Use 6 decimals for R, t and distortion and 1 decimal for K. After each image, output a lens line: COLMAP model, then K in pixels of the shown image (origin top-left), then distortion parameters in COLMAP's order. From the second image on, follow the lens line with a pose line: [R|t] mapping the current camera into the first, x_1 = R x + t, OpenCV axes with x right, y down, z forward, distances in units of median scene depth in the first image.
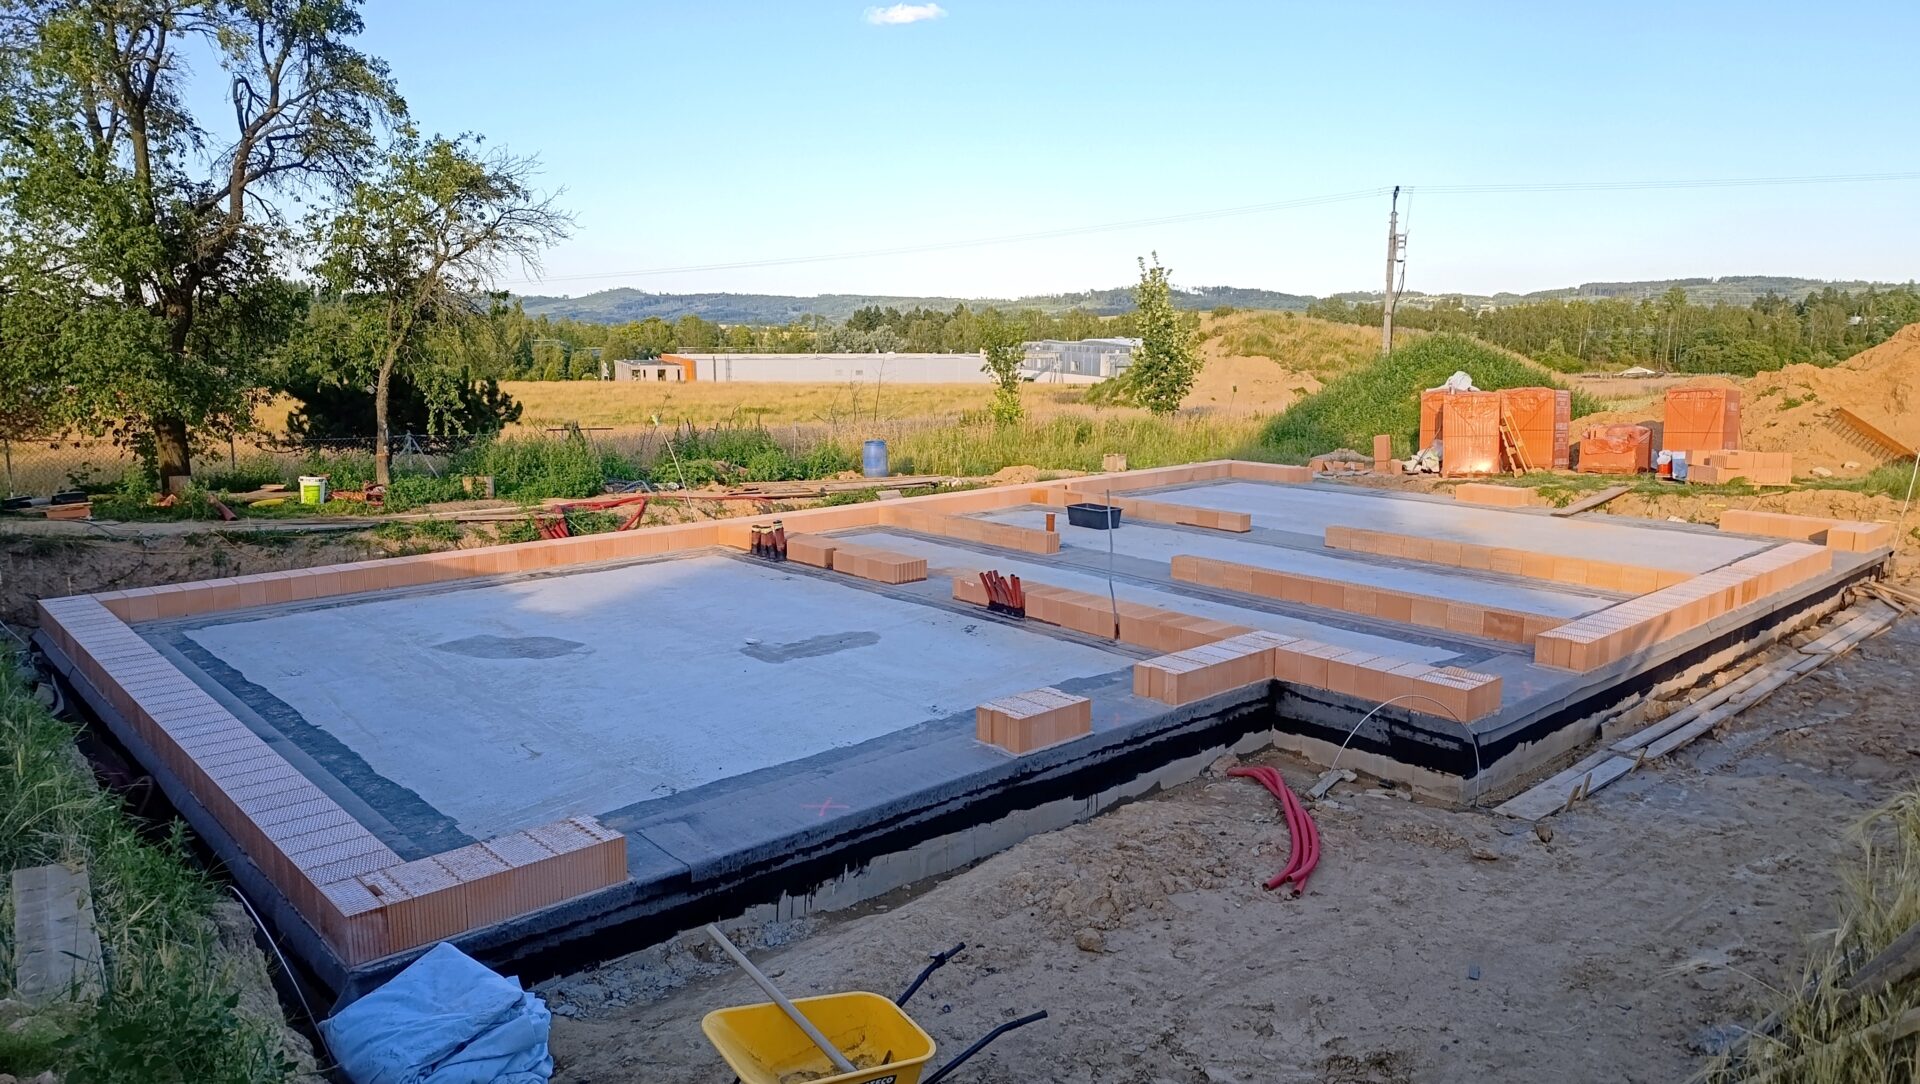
lens RADIAL K [[1293.8, 0, 951.5], [0, 1293.8, 566.1], [0, 0, 1]] dist [0.019490, -0.047543]
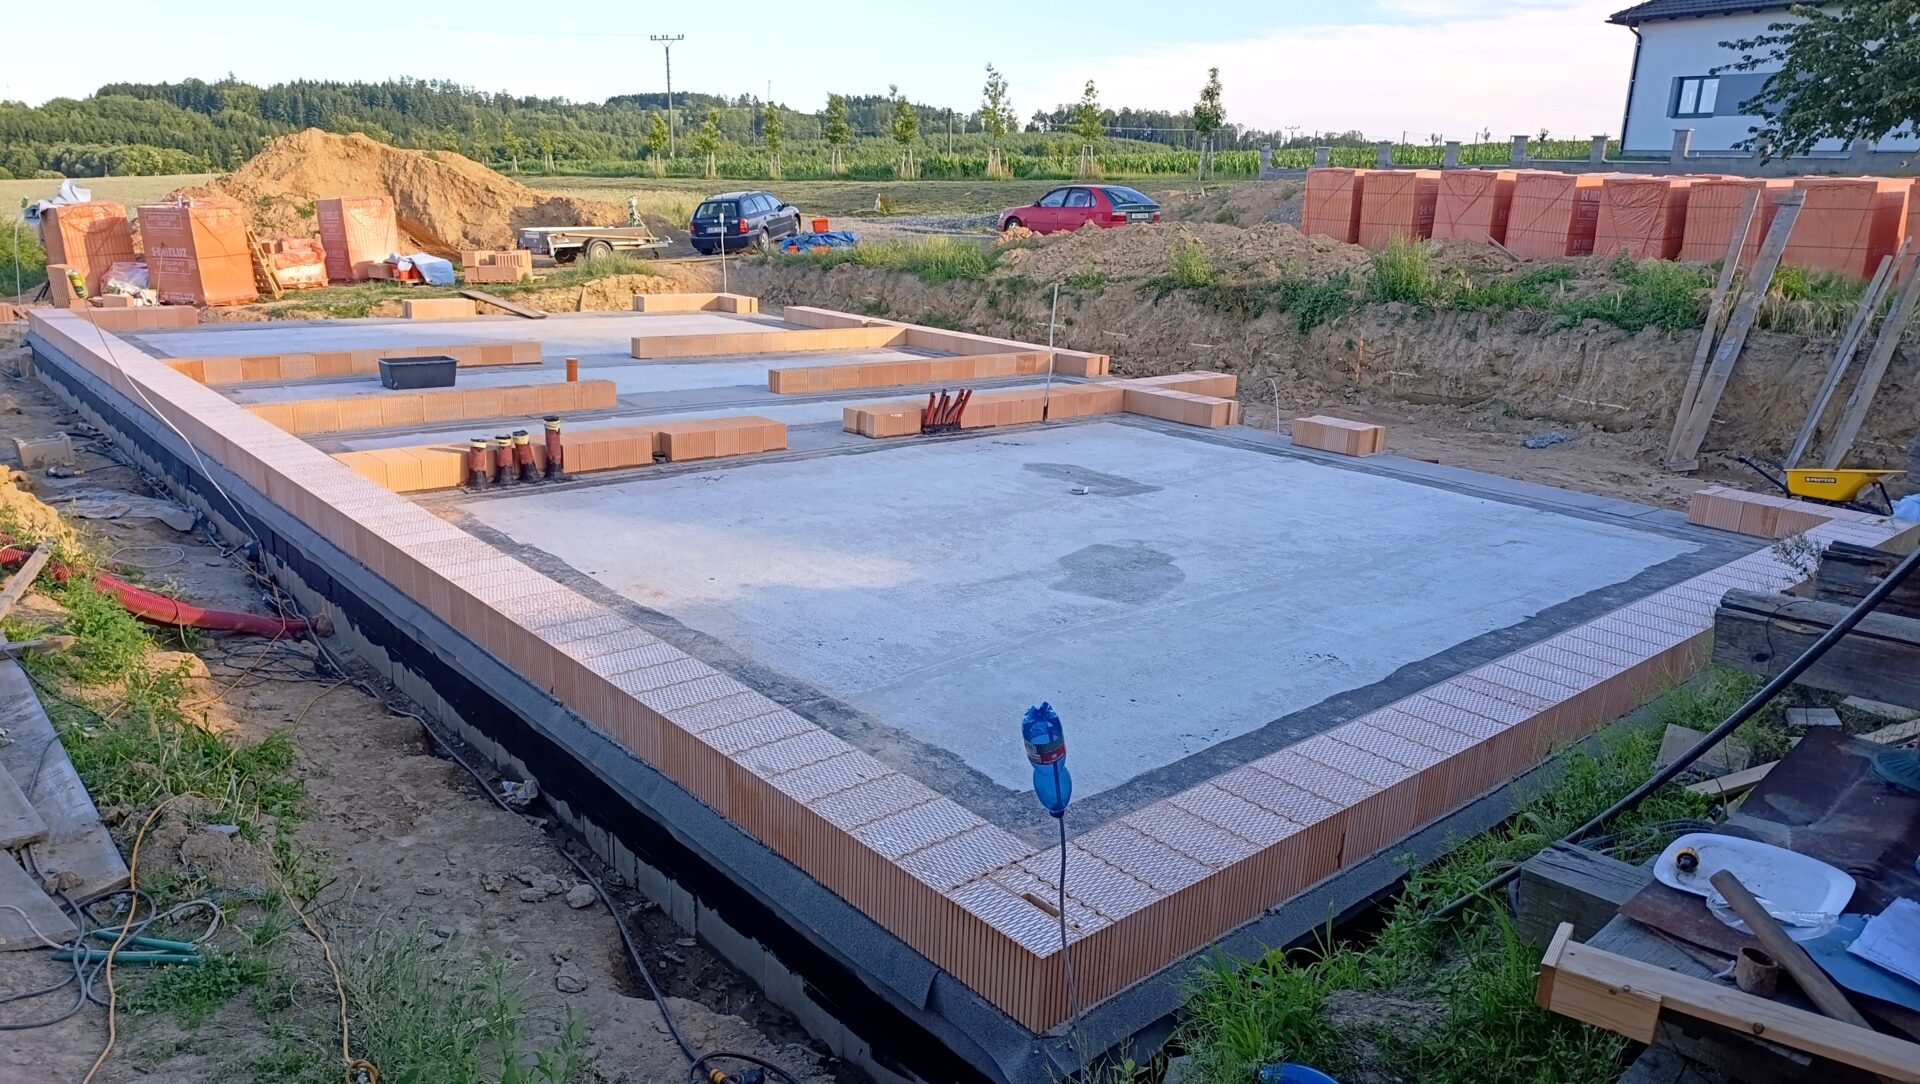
lens RADIAL K [[1293.8, 0, 951.5], [0, 1293.8, 566.1], [0, 0, 1]] dist [0.019490, -0.047543]
pose [[0.014466, -0.278995, 0.960183, -1.065589], [0.146620, 0.950496, 0.273971, -0.154248], [-0.989087, 0.136819, 0.054656, 1.099293]]
